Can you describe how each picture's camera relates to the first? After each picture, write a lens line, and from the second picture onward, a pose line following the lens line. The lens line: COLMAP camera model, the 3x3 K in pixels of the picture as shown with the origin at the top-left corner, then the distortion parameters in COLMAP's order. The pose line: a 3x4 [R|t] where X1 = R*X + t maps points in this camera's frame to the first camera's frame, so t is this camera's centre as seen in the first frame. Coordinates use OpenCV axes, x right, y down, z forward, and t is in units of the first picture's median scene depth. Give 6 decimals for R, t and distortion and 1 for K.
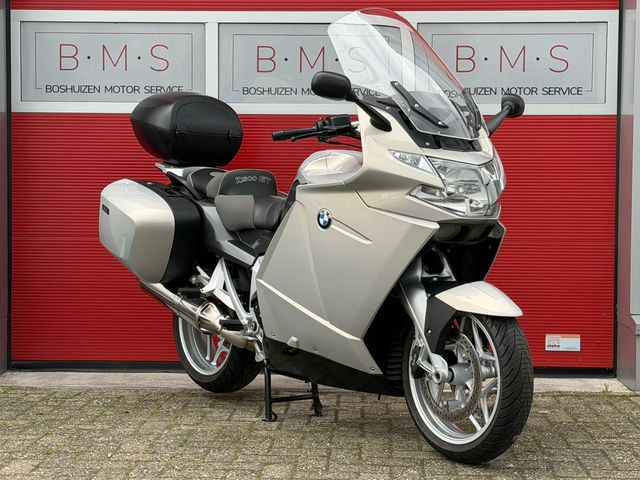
lens RADIAL K [[1305.3, 0, 318.2], [0, 1305.3, 239.5], [0, 0, 1]] dist [0.148846, 0.000000]
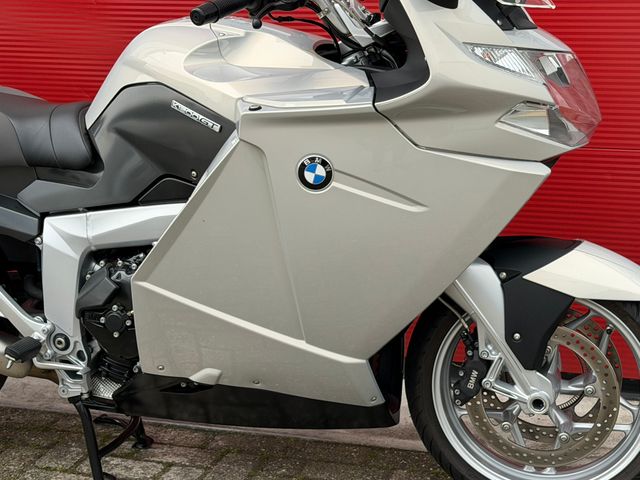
lens RADIAL K [[1305.3, 0, 323.9], [0, 1305.3, 239.5], [0, 0, 1]] dist [0.148846, 0.000000]
pose [[0.785245, -0.201978, 0.585316, -0.274682], [0.057557, 0.965018, 0.255787, -0.110709], [-0.616504, -0.167167, 0.769401, 0.495356]]
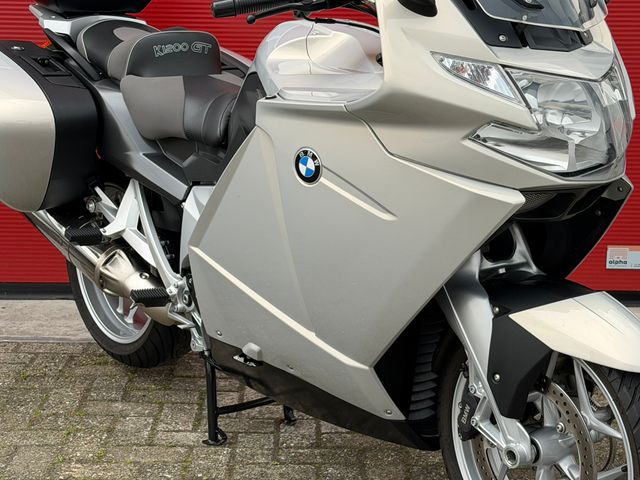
lens RADIAL K [[1305.3, 0, 313.9], [0, 1305.3, 239.5], [0, 0, 1]] dist [0.148846, 0.000000]
pose [[0.999199, -0.007195, 0.039357, -0.013027], [-0.000600, 0.980892, 0.194553, -0.081076], [-0.040005, -0.194421, 0.980102, 0.383089]]
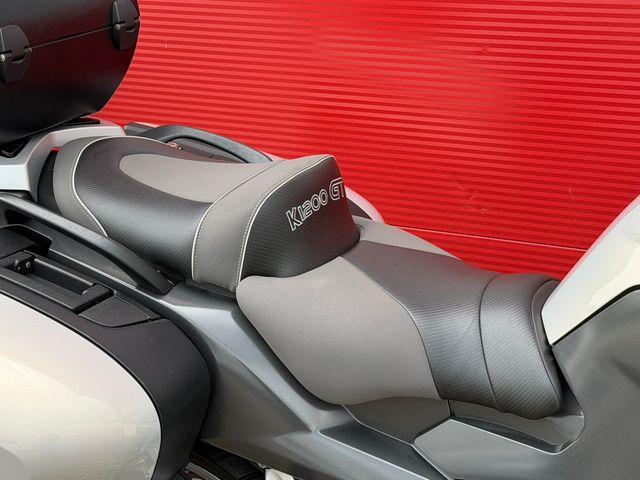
lens RADIAL K [[1305.3, 0, 308.9], [0, 1305.3, 232.7], [0, 0, 1]] dist [0.148846, 0.000000]
pose [[0.879599, -0.195657, 0.433618, -0.200531], [0.066505, 0.953129, 0.295165, -0.138672], [-0.471045, -0.230790, 0.851383, 0.752824]]
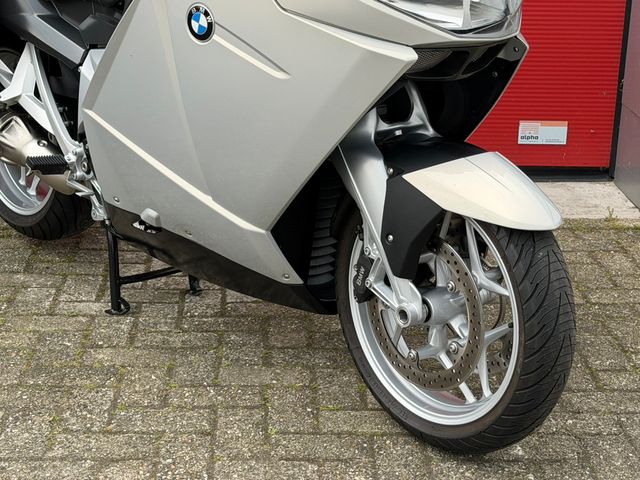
lens RADIAL K [[1305.3, 0, 333.5], [0, 1305.3, 248.1], [0, 0, 1]] dist [0.148846, 0.000000]
pose [[0.994836, -0.012561, 0.100718, 0.003113], [-0.016148, 0.960086, 0.279239, -0.068387], [-0.100206, -0.279423, 0.954925, 0.384819]]
